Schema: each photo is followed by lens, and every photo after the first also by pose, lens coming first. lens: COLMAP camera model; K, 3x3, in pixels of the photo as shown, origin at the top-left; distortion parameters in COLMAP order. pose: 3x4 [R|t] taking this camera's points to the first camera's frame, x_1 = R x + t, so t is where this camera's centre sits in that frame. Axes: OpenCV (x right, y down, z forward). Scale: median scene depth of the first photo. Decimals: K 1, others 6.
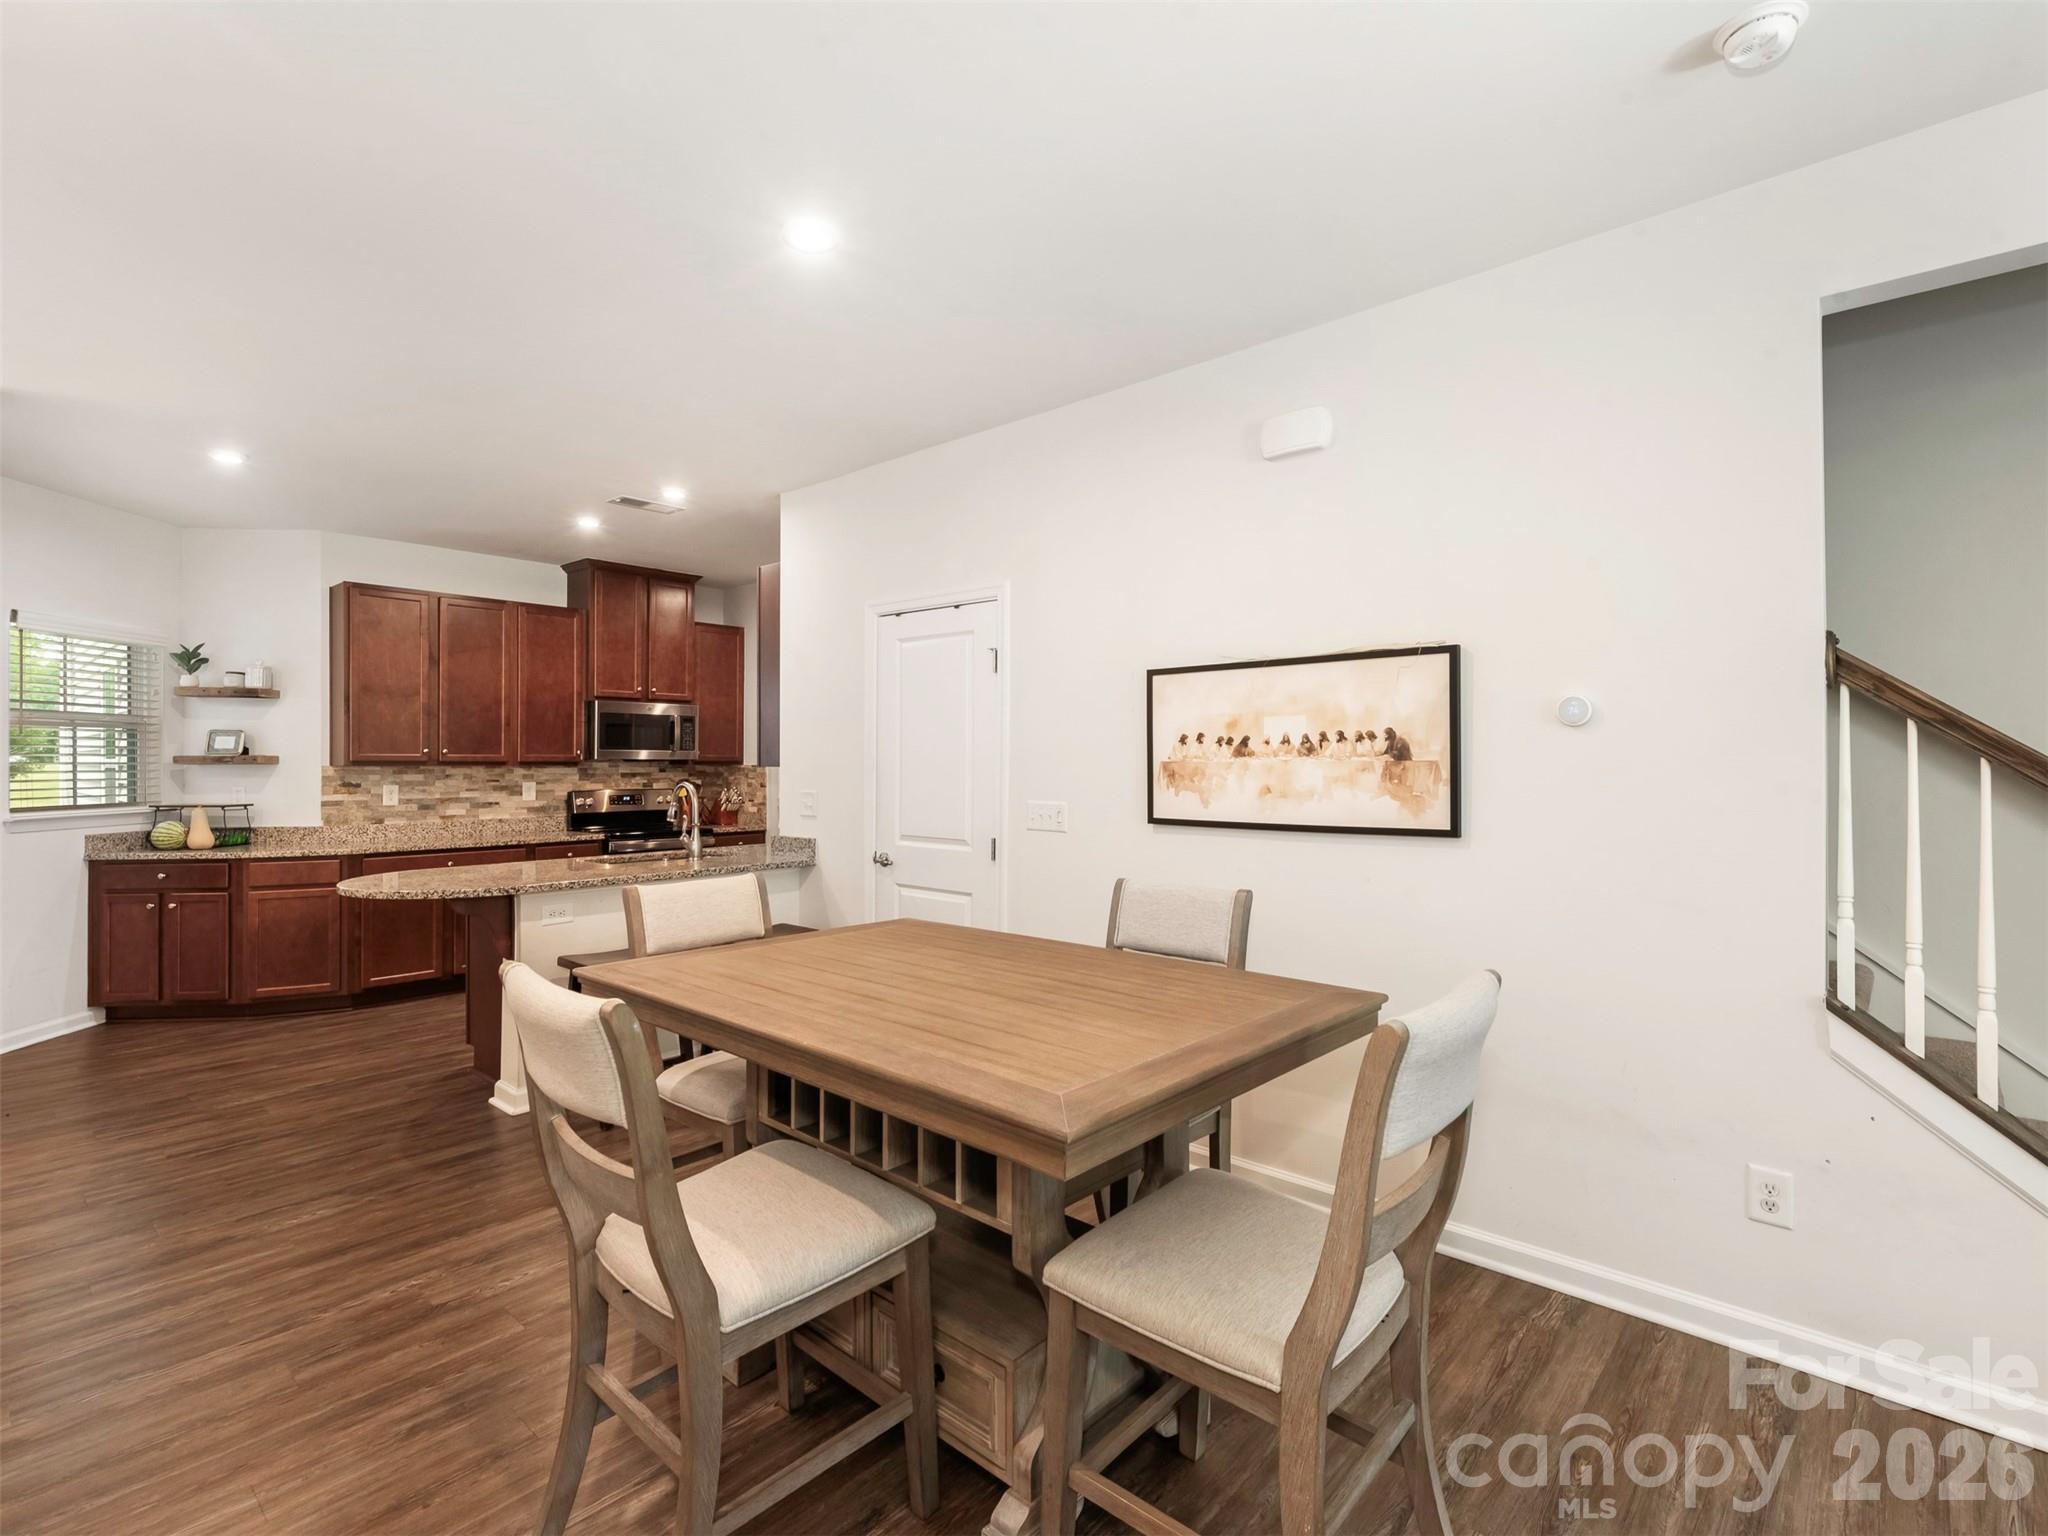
lens RADIAL K [[995.9, 0, 1055.4], [0, 995.9, 758.1], [0, 0, 1]] dist [0.012278, -0.005342]
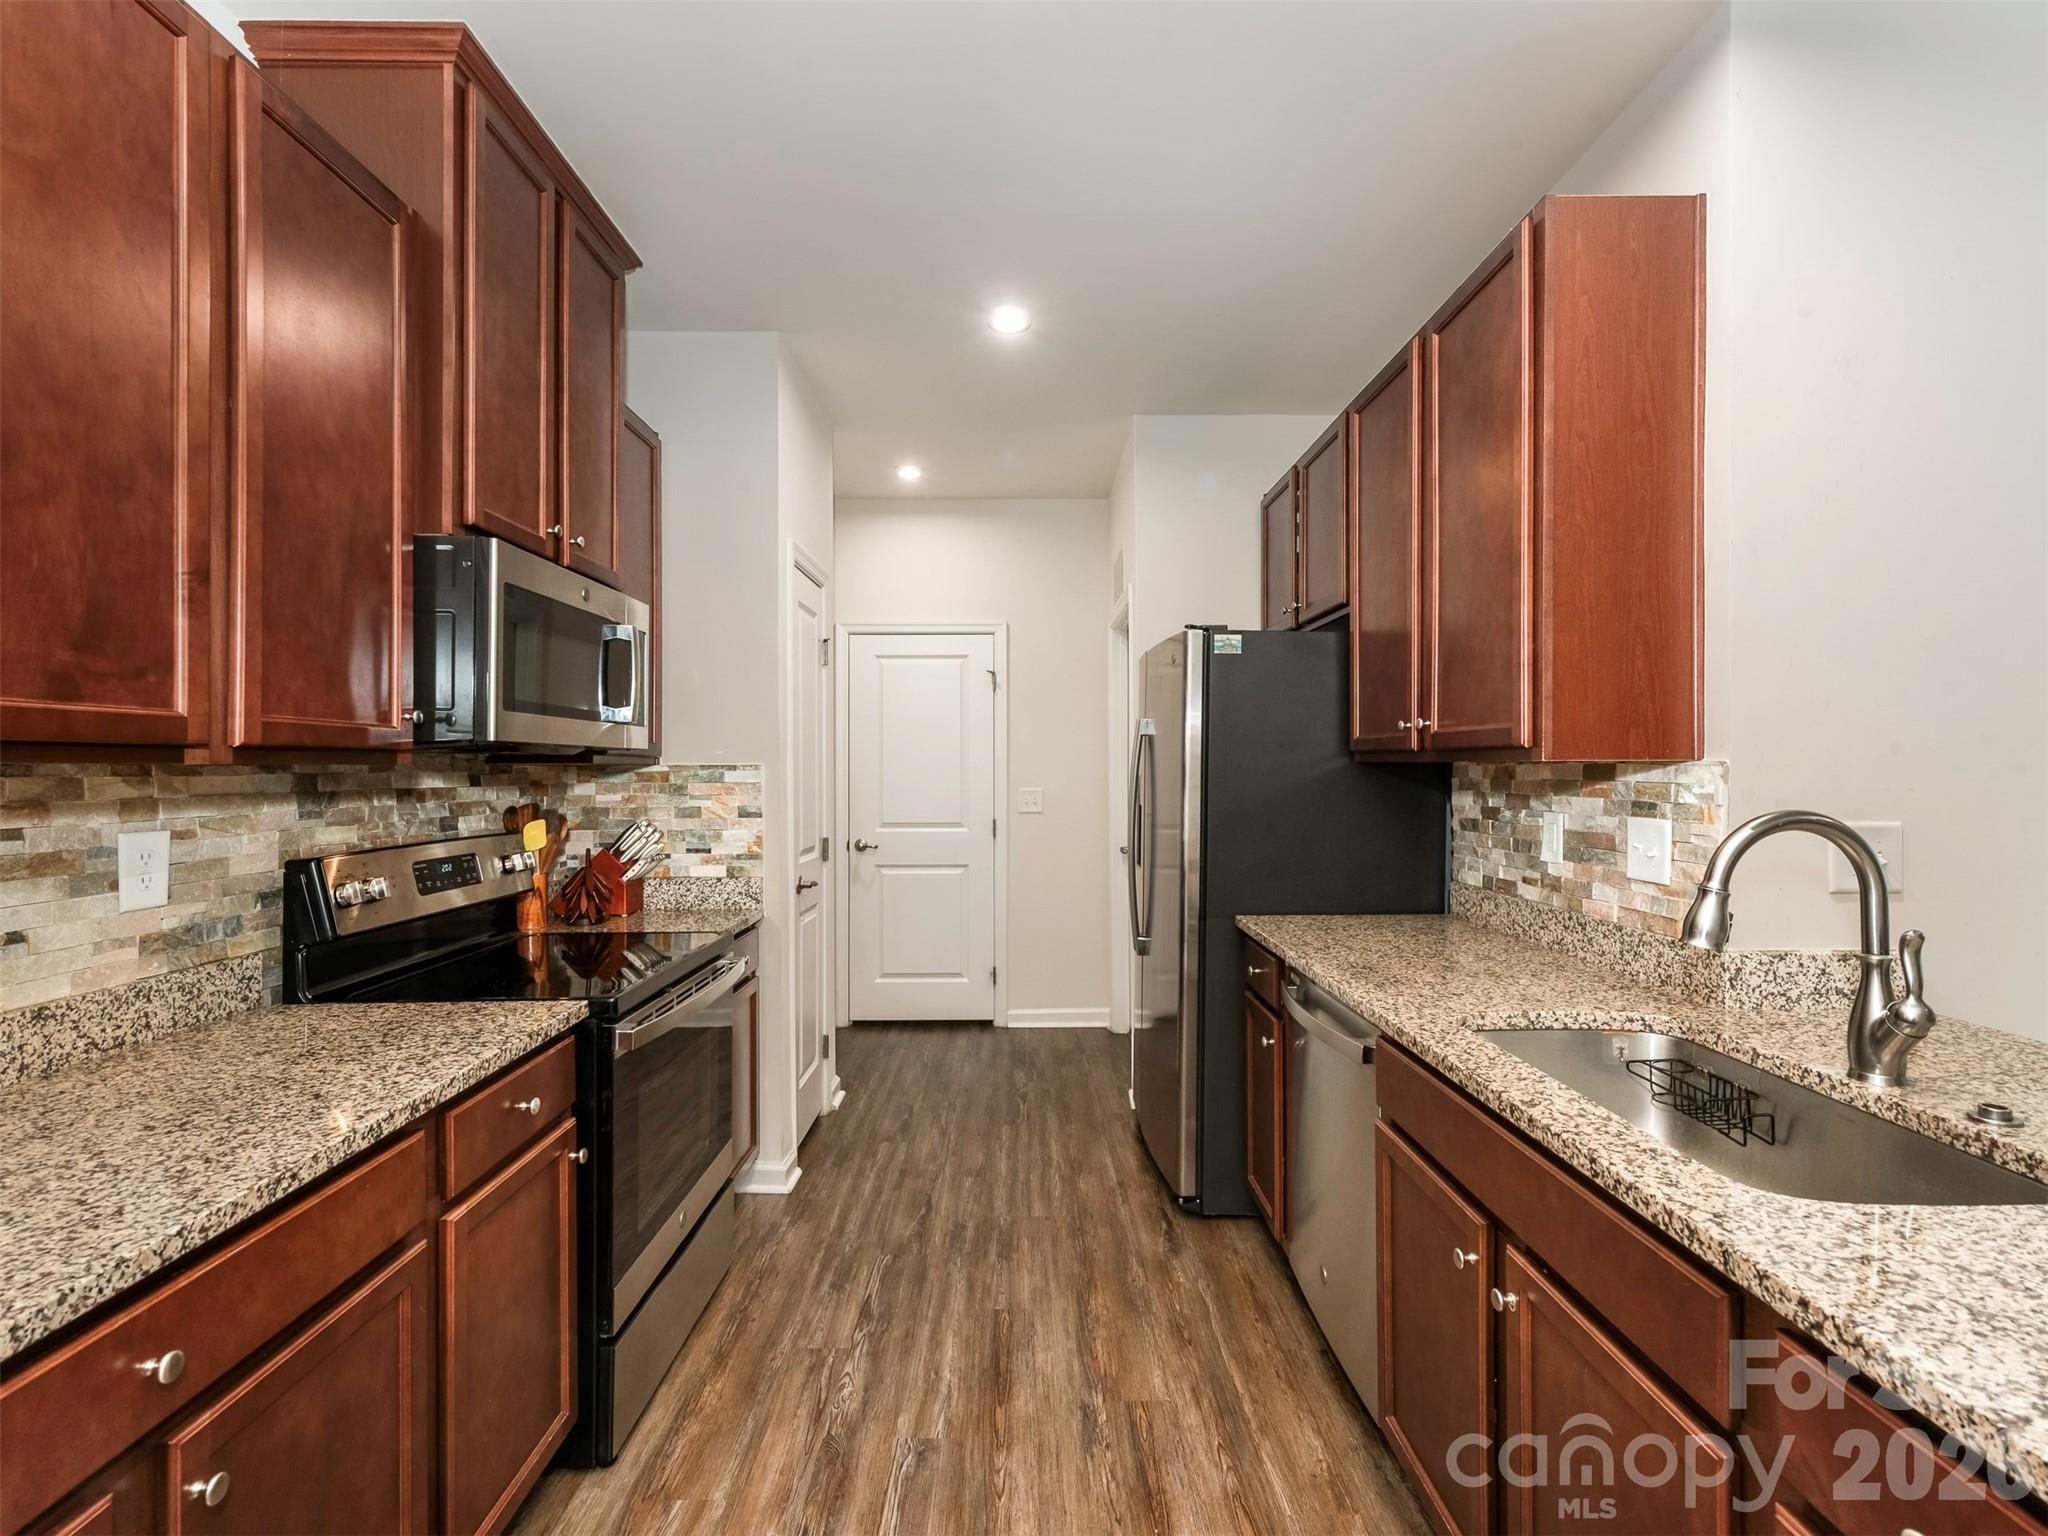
lens RADIAL K [[936.0, 0, 1034.4], [0, 936.0, 769.1], [0, 0, 1]] dist [0.003519, -0.001563]
pose [[0.745571, -0.008326, 0.666374, -0.564994], [0.007957, 0.999962, 0.003591, 0.009986], [-0.666379, 0.002626, 0.745609, 0.746033]]
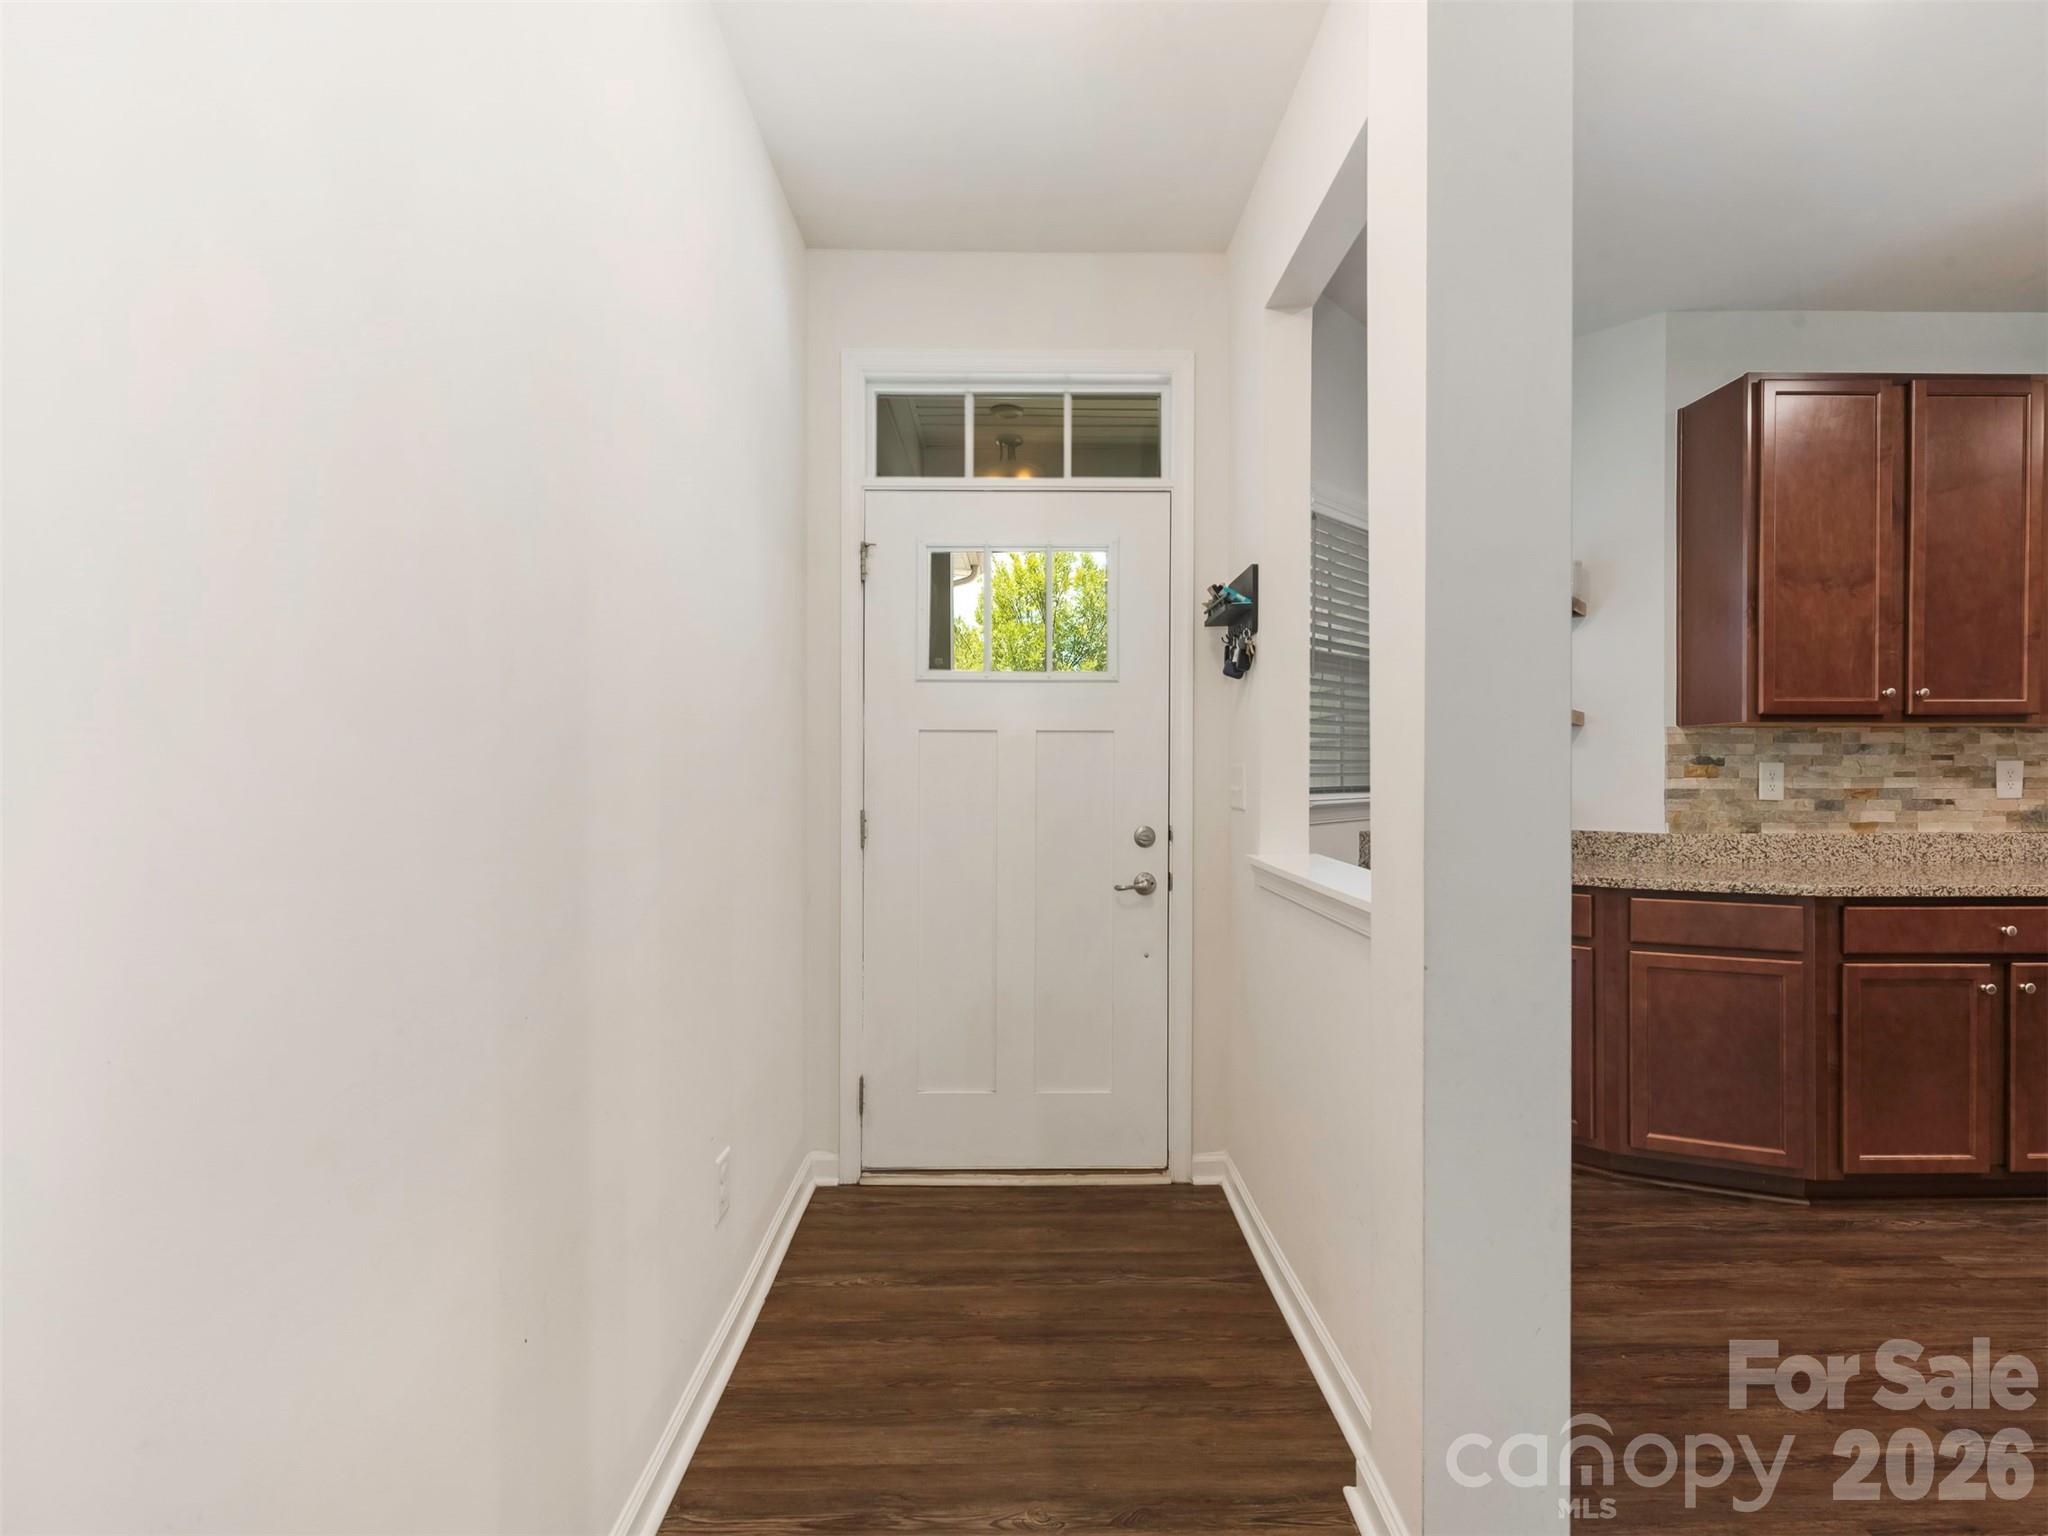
lens RADIAL K [[946.8, 0, 1022.2], [0, 946.8, 768.1], [0, 0, 1]] dist [0.002410, 0.000464]
pose [[0.661183, -0.001679, -0.750223, -0.543358], [0.002156, 0.999998, -0.000338, 0.029051], [0.750222, -0.001394, 0.661185, 0.352514]]
